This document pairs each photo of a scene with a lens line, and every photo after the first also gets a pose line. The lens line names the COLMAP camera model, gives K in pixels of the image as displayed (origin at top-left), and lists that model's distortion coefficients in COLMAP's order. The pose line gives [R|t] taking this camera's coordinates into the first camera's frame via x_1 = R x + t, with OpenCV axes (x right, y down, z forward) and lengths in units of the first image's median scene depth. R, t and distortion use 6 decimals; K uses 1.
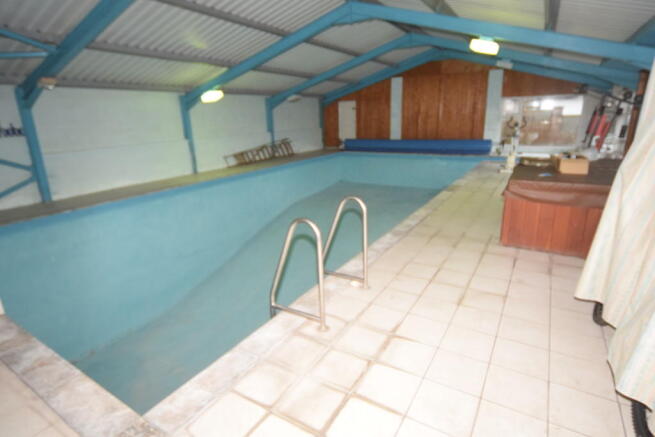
lens RADIAL K [[347.2, 0, 330.2], [0, 347.2, 219.0], [0, 0, 1]] dist [-0.016007, 0.001017]
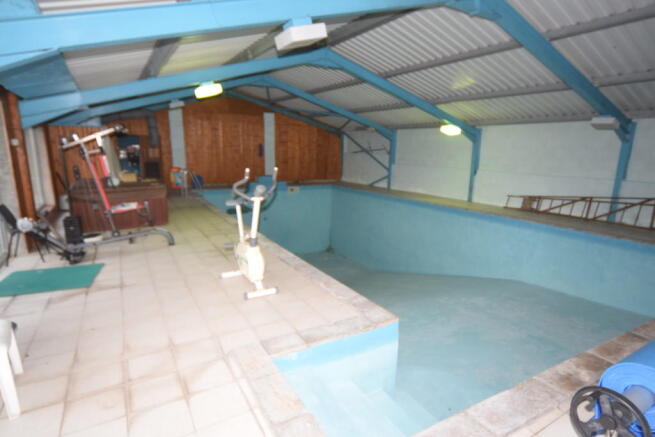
lens RADIAL K [[347.2, 0, 330.2], [0, 347.2, 219.0], [0, 0, 1]] dist [-0.016007, 0.001017]
pose [[-0.450729, 0.201072, -0.869720, 0.694018], [-0.262974, 0.901154, 0.344624, -0.328480], [0.853046, 0.384046, -0.353300, 1.025848]]
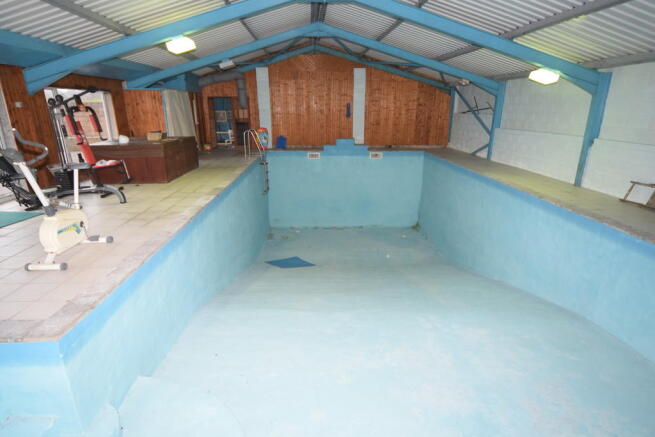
lens RADIAL K [[353.2, 0, 327.5], [0, 353.2, 218.5], [0, 0, 1]] dist [-0.003351, -0.000436]
pose [[-0.816559, 0.199463, -0.541707, 0.408345], [-0.148480, 0.834261, 0.531001, -0.375049], [0.557840, 0.514026, -0.651607, 1.207989]]
